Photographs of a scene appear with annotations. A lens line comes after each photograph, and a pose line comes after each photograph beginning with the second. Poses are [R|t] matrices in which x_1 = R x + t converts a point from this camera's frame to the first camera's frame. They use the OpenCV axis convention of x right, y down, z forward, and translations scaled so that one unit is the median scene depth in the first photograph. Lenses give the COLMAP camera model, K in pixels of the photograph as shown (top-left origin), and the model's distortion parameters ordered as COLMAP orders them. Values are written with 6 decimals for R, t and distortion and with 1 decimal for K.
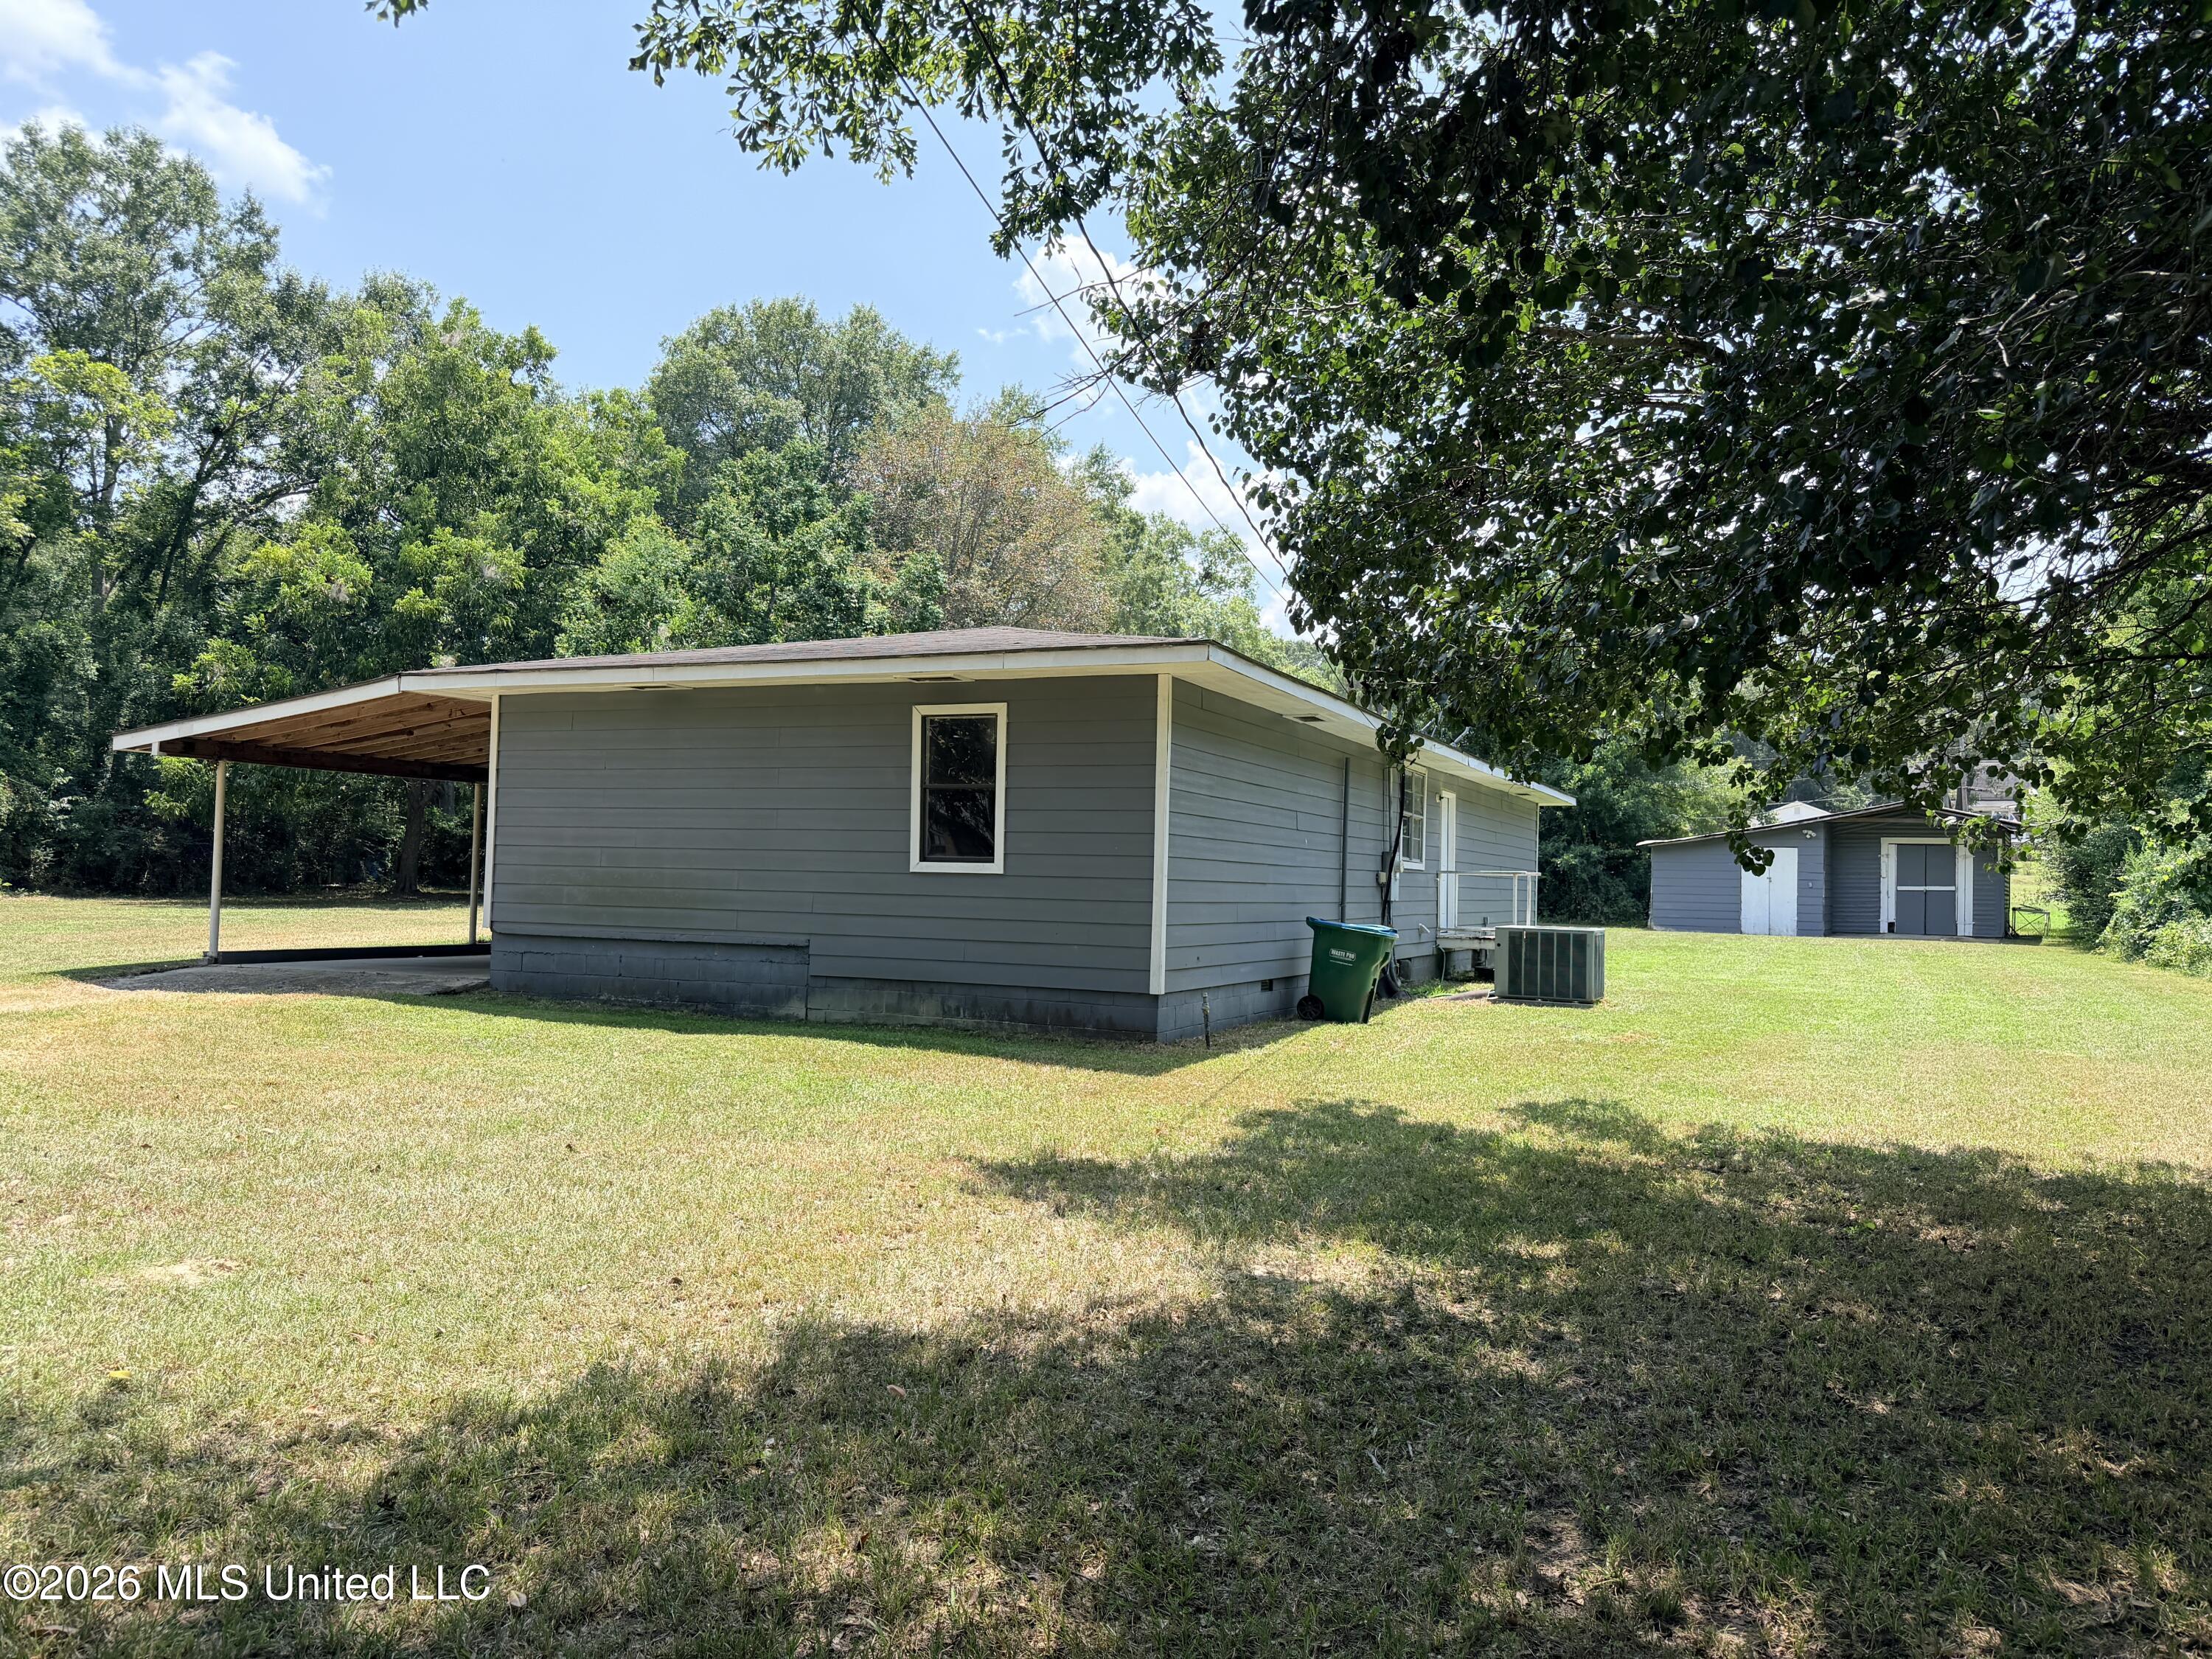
lens RADIAL K [[1549.8, 0, 1101.5], [0, 1549.8, 824.1], [0, 0, 1]] dist [0.003110, -0.021016]
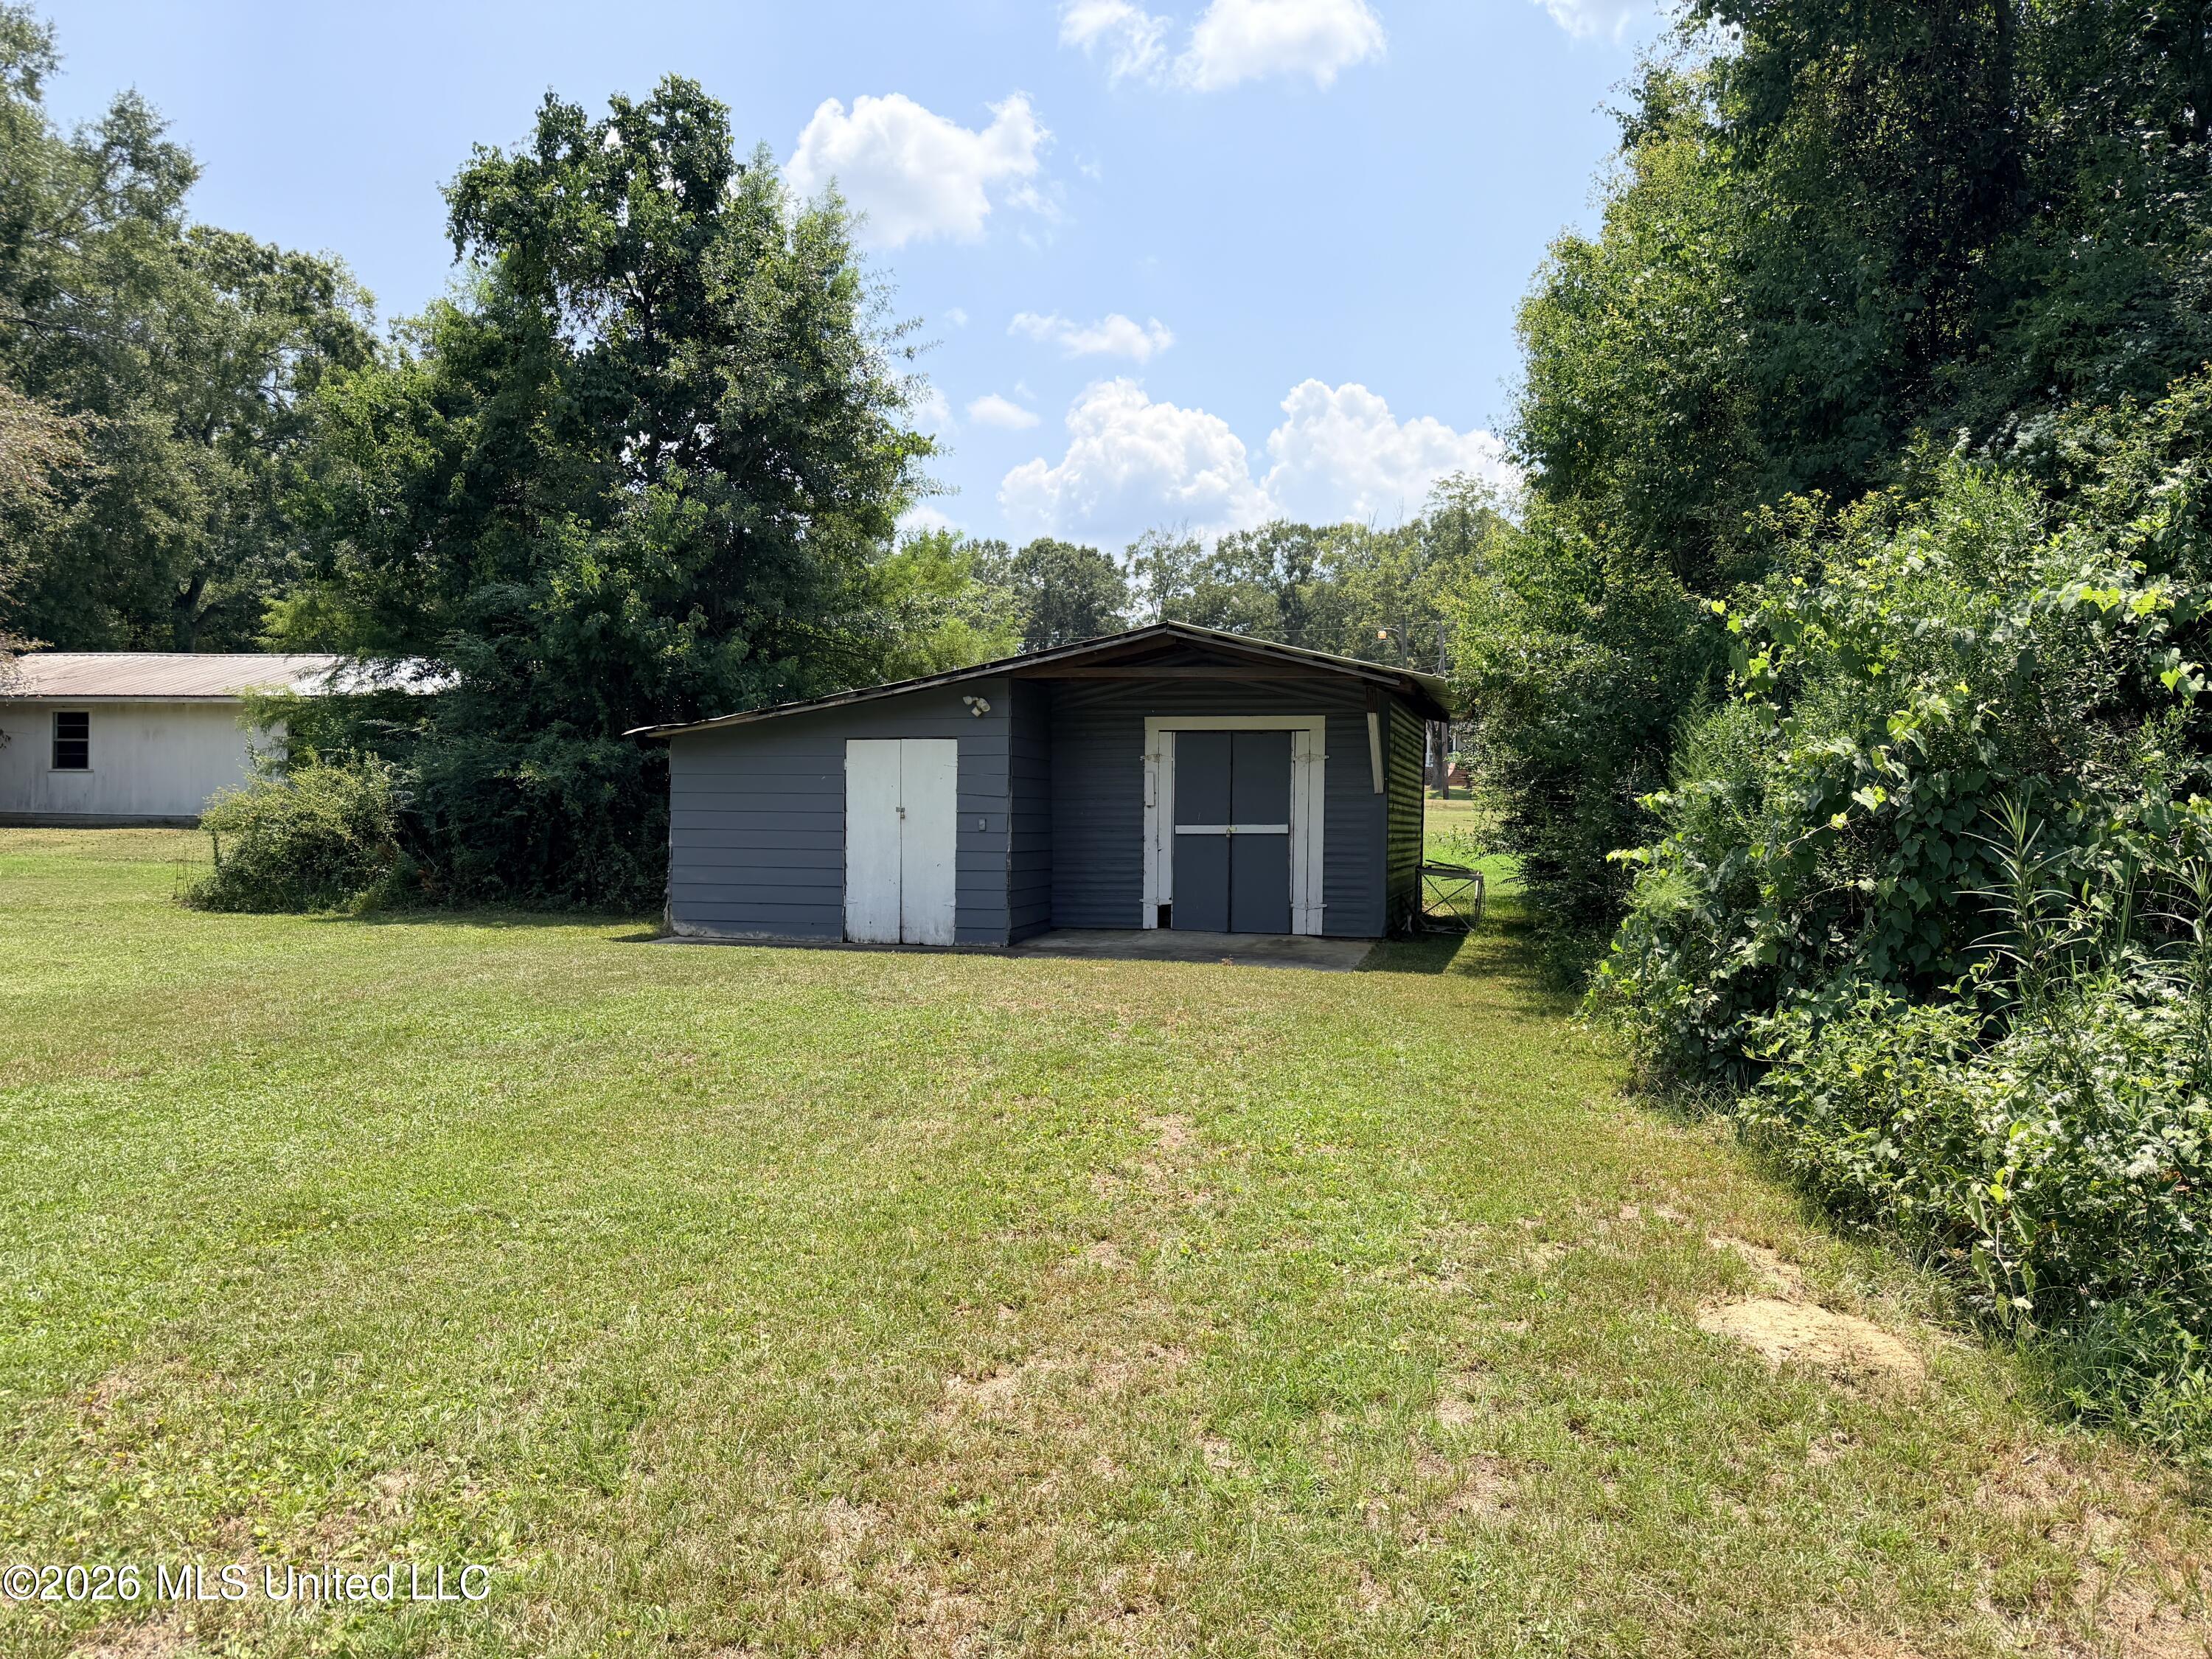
lens RADIAL K [[1549.8, 0, 1107.8], [0, 1549.8, 831.1], [0, 0, 1]] dist [0.003110, -0.021016]
pose [[0.960615, -0.013149, 0.277570, 0.370340], [-0.000683, 0.998765, 0.049674, 0.019847], [-0.277881, -0.047907, 0.959420, 0.576454]]
